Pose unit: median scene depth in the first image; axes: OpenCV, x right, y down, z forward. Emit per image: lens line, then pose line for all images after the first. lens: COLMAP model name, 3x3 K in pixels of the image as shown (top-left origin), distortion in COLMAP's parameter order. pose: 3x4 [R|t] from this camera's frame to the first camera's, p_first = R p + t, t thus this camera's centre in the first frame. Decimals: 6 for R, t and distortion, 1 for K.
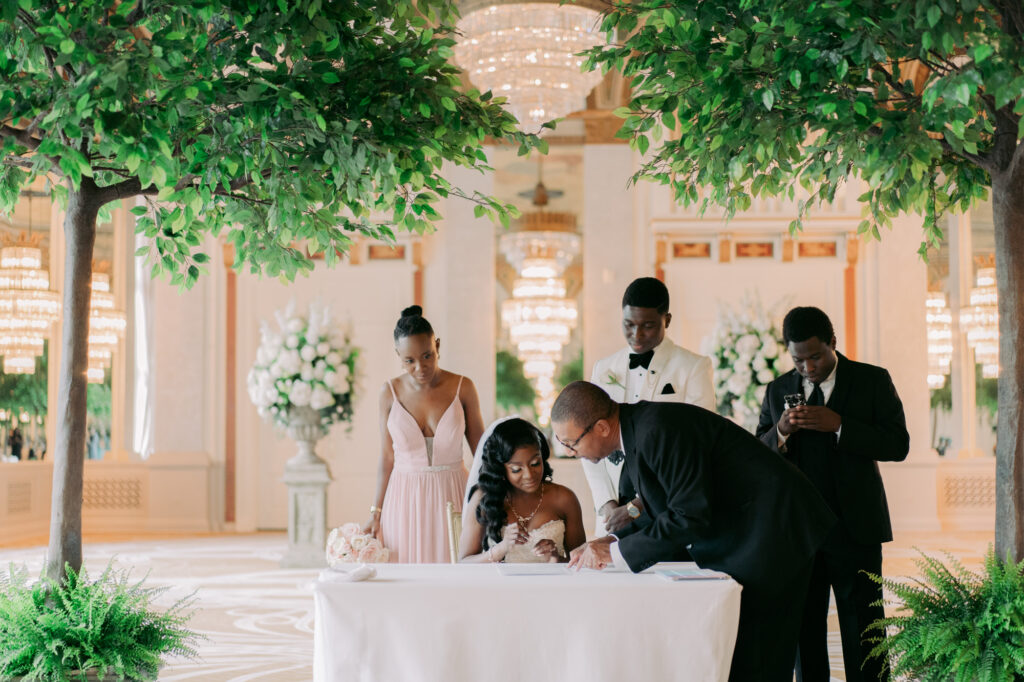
lens RADIAL K [[1620.4, 0, 512.7], [0, 1620.4, 339.9], [0, 0, 1]] dist [0.001742, 0.000000]
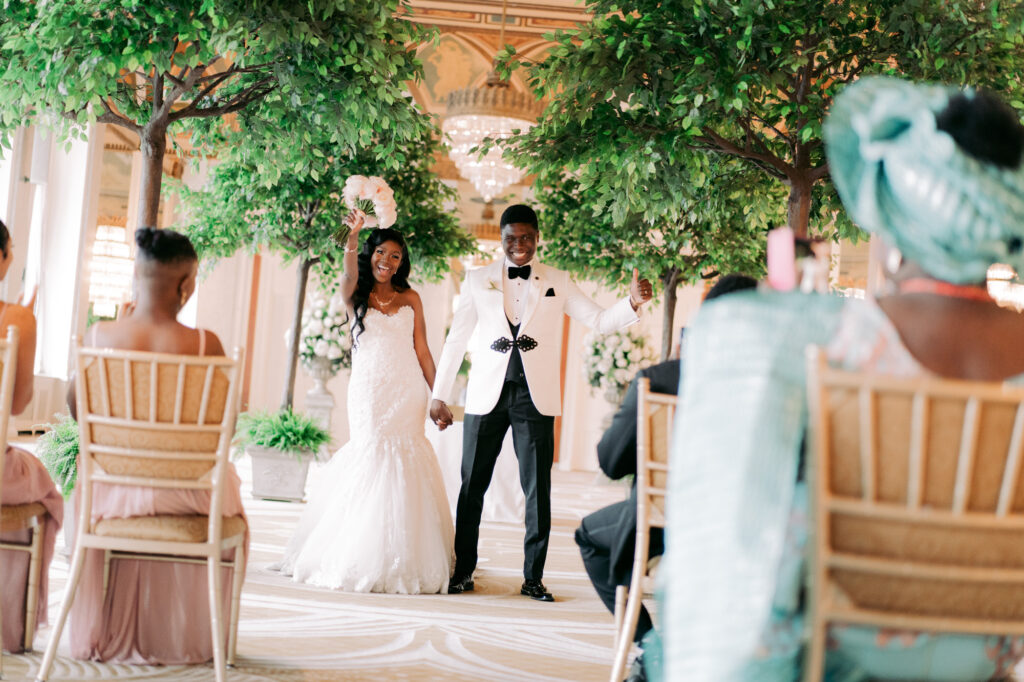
lens RADIAL K [[1620.4, 0, 507.1], [0, 1620.4, 336.9], [0, 0, 1]] dist [0.001742, 0.000000]
pose [[0.995478, 0.087469, 0.037039, -0.013573], [-0.087923, 0.996068, 0.010824, -0.009666], [-0.035946, -0.014031, 0.999255, -0.551825]]
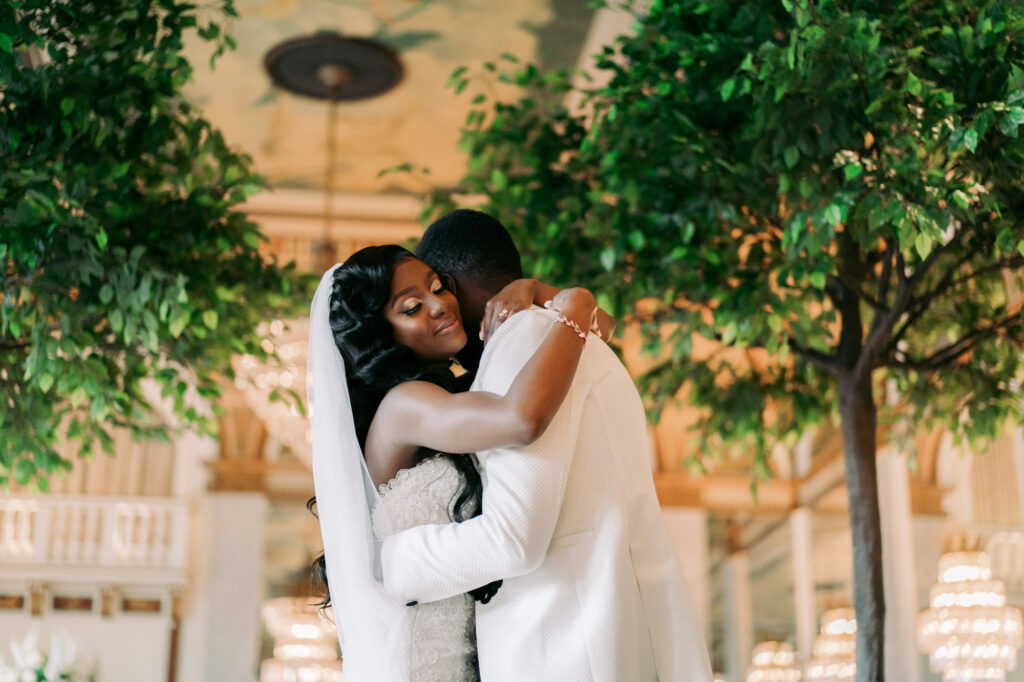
lens RADIAL K [[1620.4, 0, 513.6], [0, 1620.4, 341.0], [0, 0, 1]] dist [0.001742, 0.000000]
pose [[0.988539, 0.058137, 0.139325, -0.006444], [-0.019968, 0.965120, -0.261047, 0.047746], [-0.149642, 0.255273, 0.955219, 0.054382]]
